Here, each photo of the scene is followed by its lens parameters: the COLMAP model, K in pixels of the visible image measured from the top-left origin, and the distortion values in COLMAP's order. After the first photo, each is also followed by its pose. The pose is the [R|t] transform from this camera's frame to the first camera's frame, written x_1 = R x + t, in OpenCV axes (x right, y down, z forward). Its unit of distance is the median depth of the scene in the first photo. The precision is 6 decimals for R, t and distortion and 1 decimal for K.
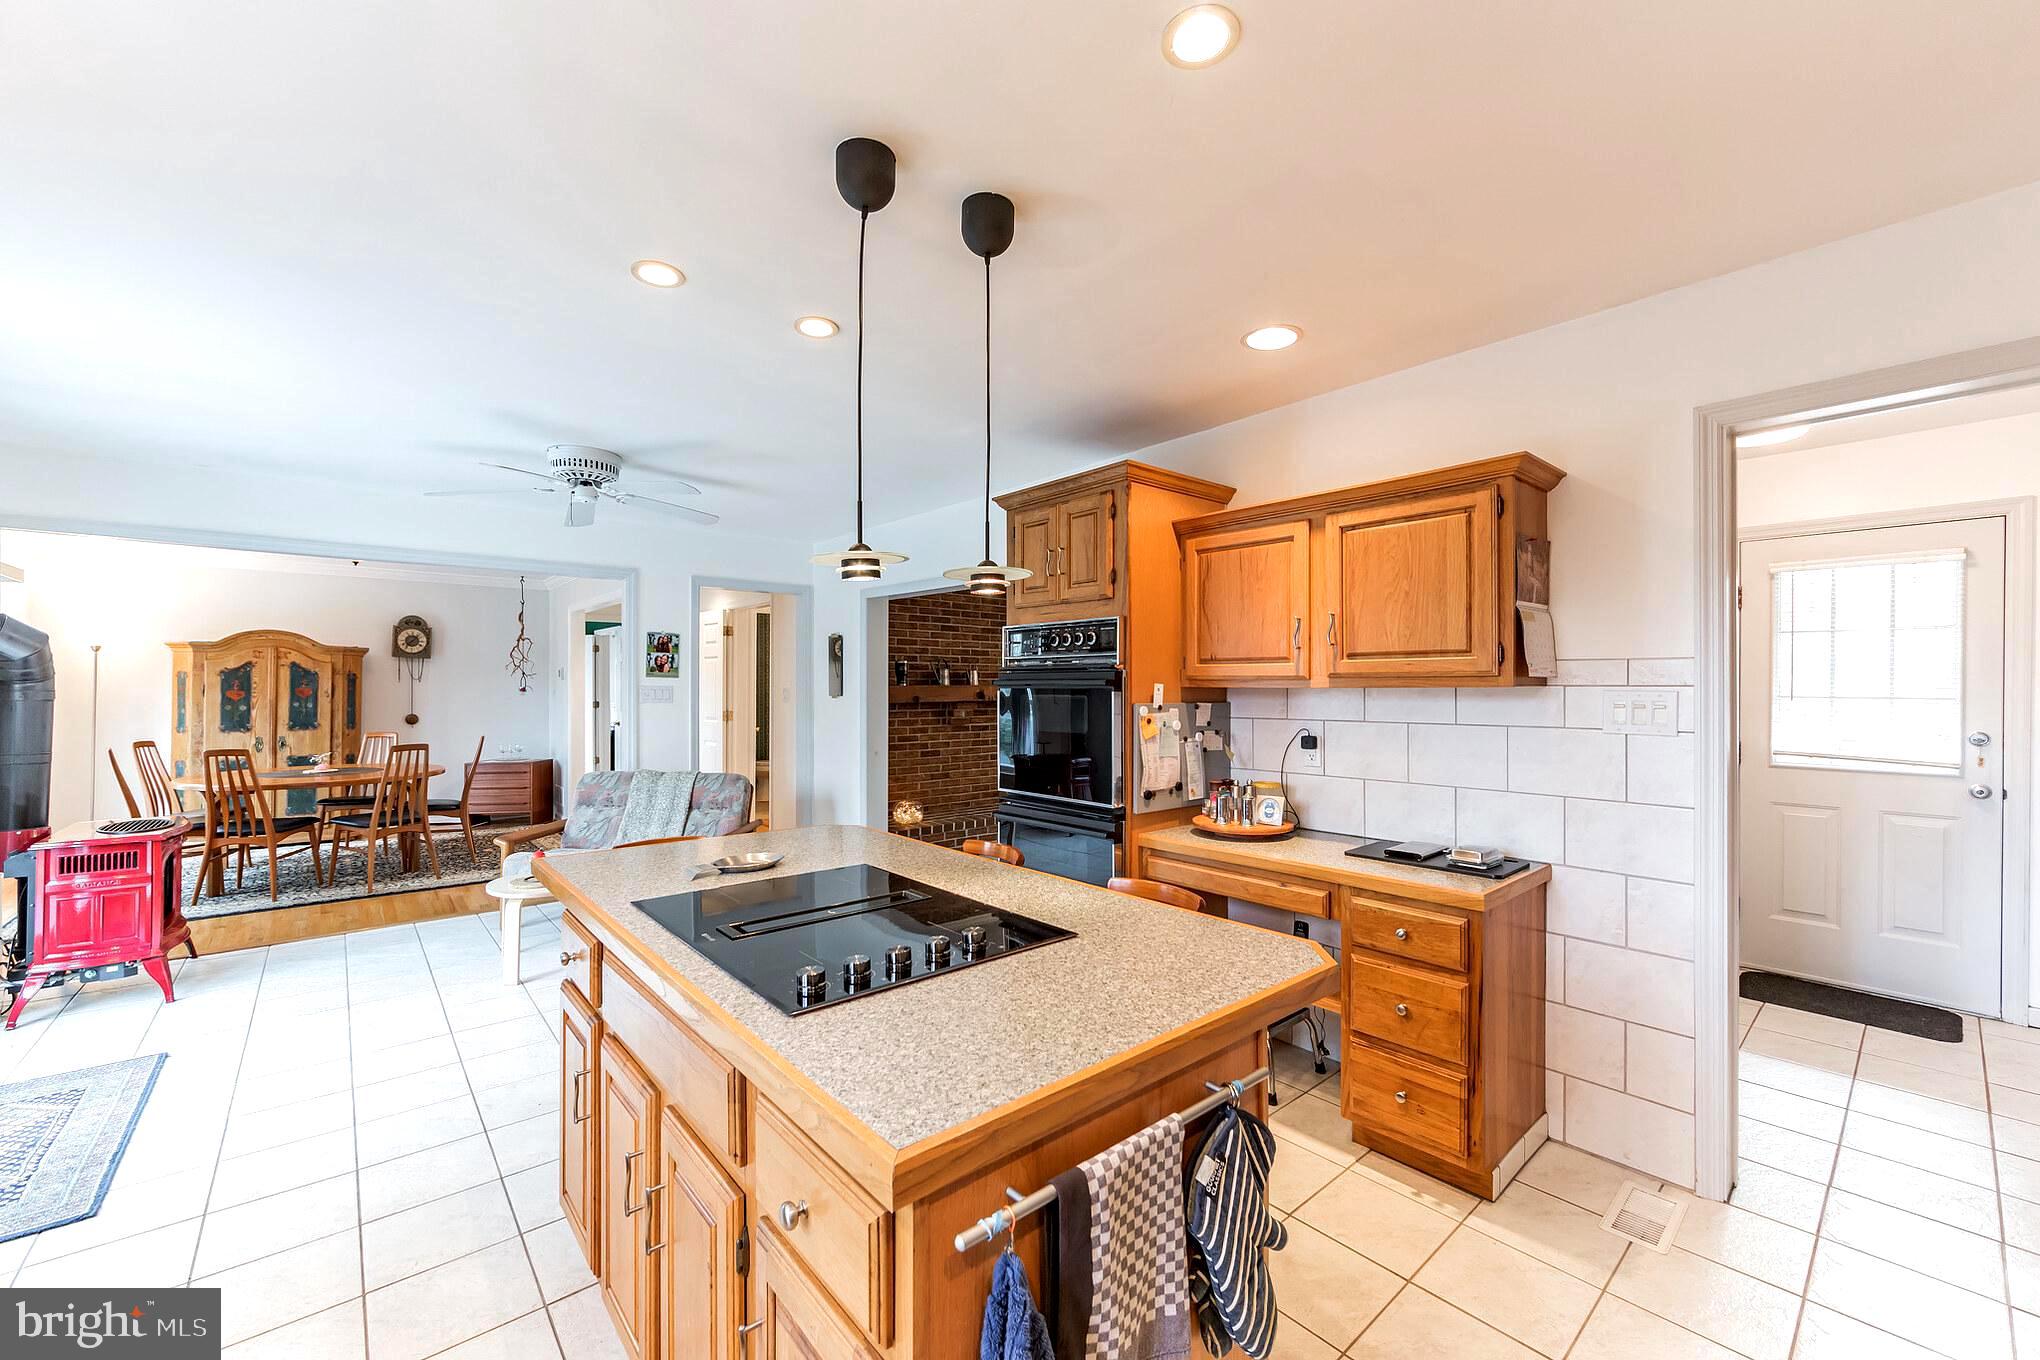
lens RADIAL K [[806.1, 0, 1020.0], [0, 806.1, 680.0], [0, 0, 1]] dist [0.000107, 0.000000]
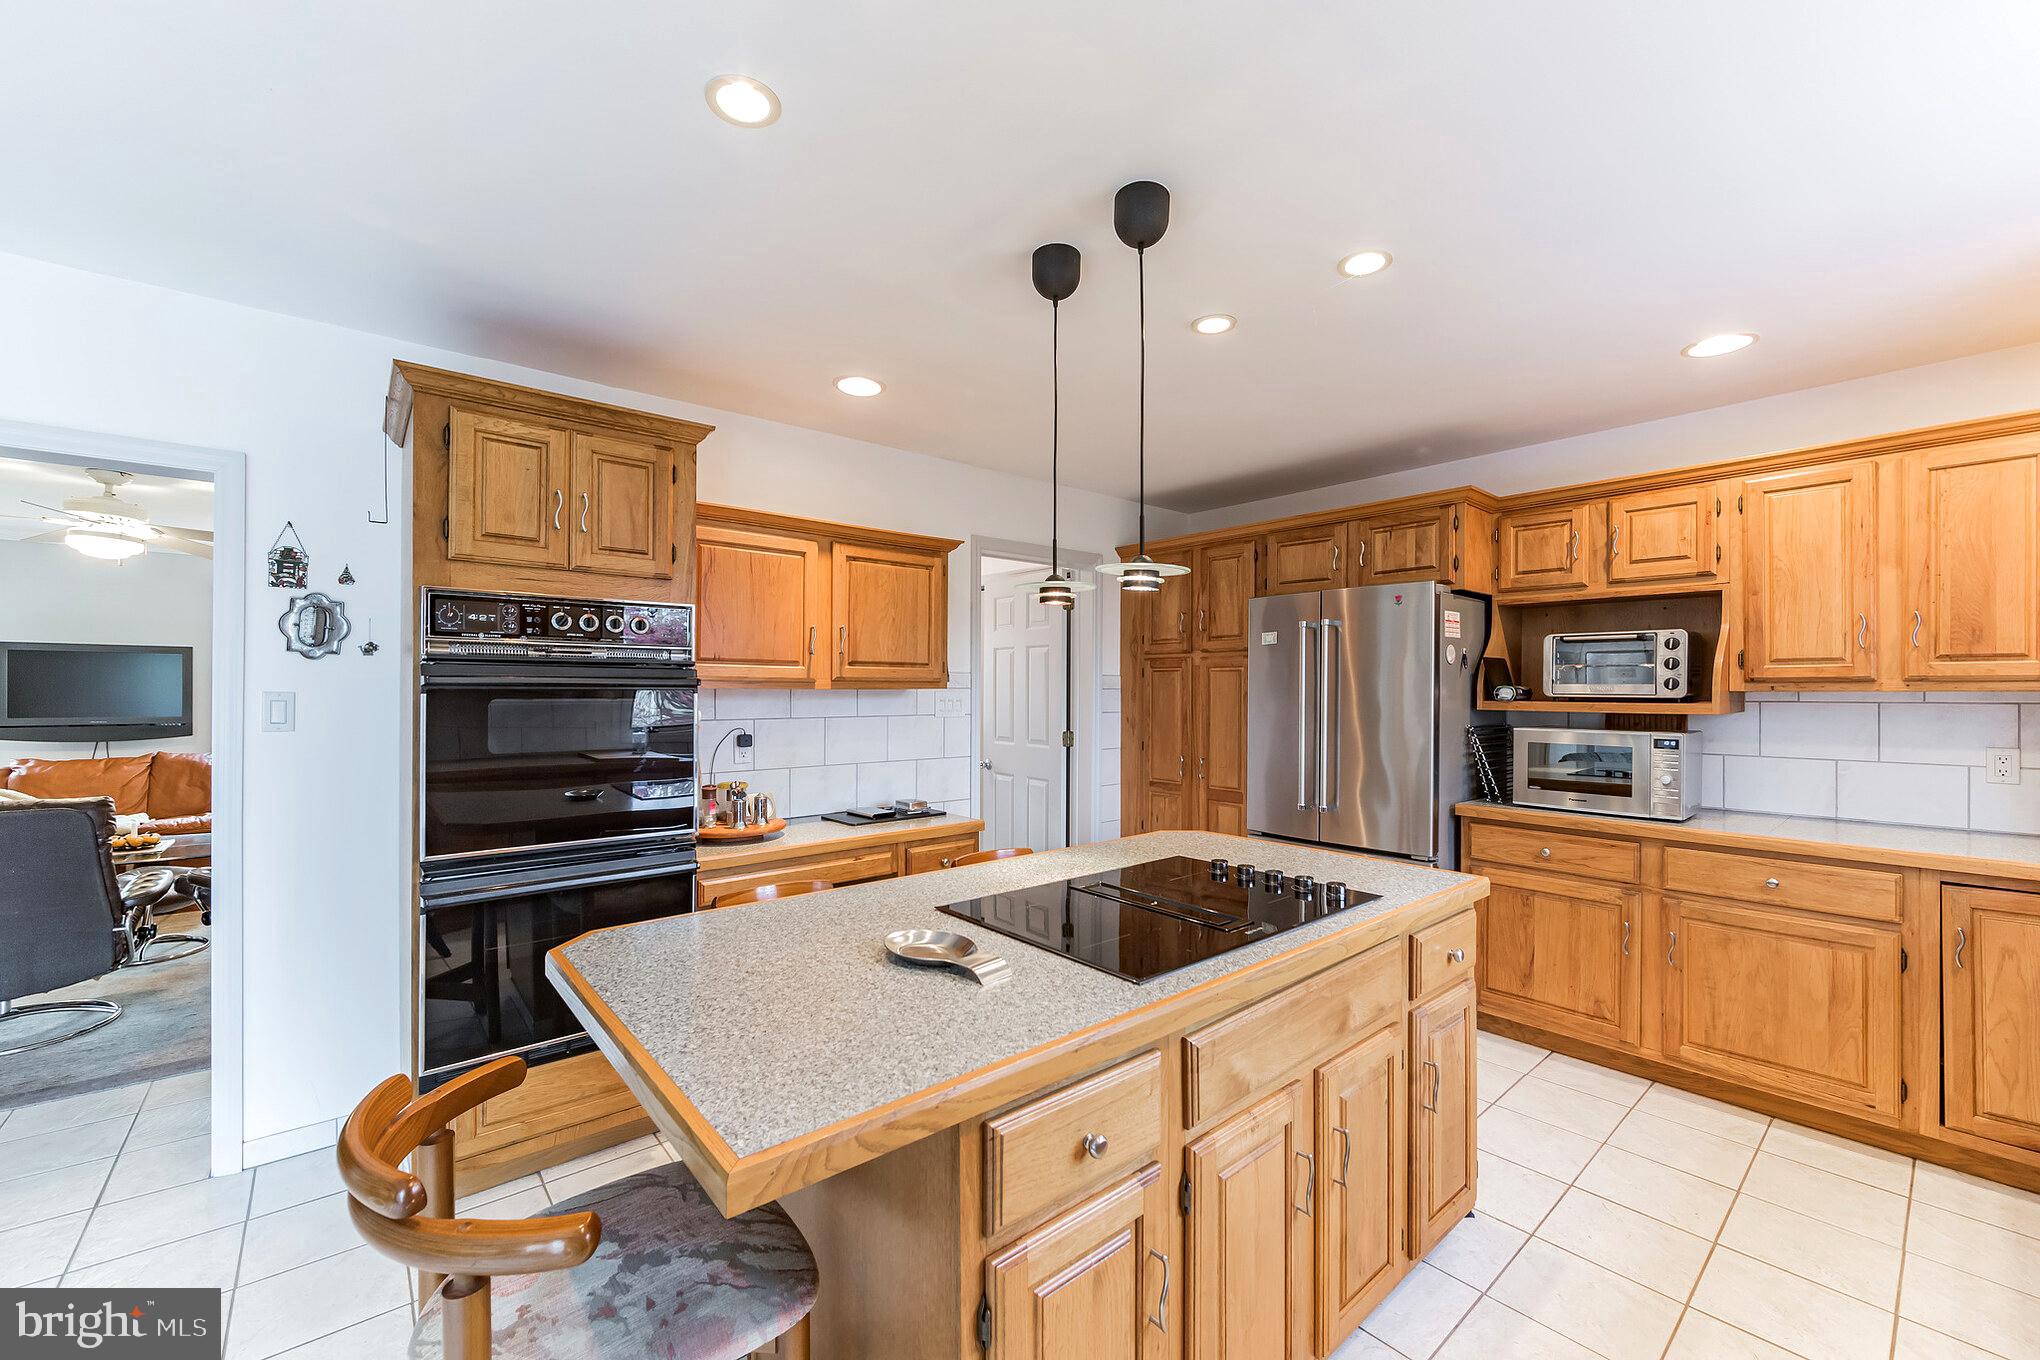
lens RADIAL K [[806.1, 0, 1020.0], [0, 806.1, 680.0], [0, 0, 1]] dist [0.000107, 0.000000]
pose [[0.008007, 0.011694, 0.999900, -1.204894], [-0.010740, 0.999875, -0.011608, 0.010414], [-0.999910, -0.010646, 0.008132, 1.092168]]
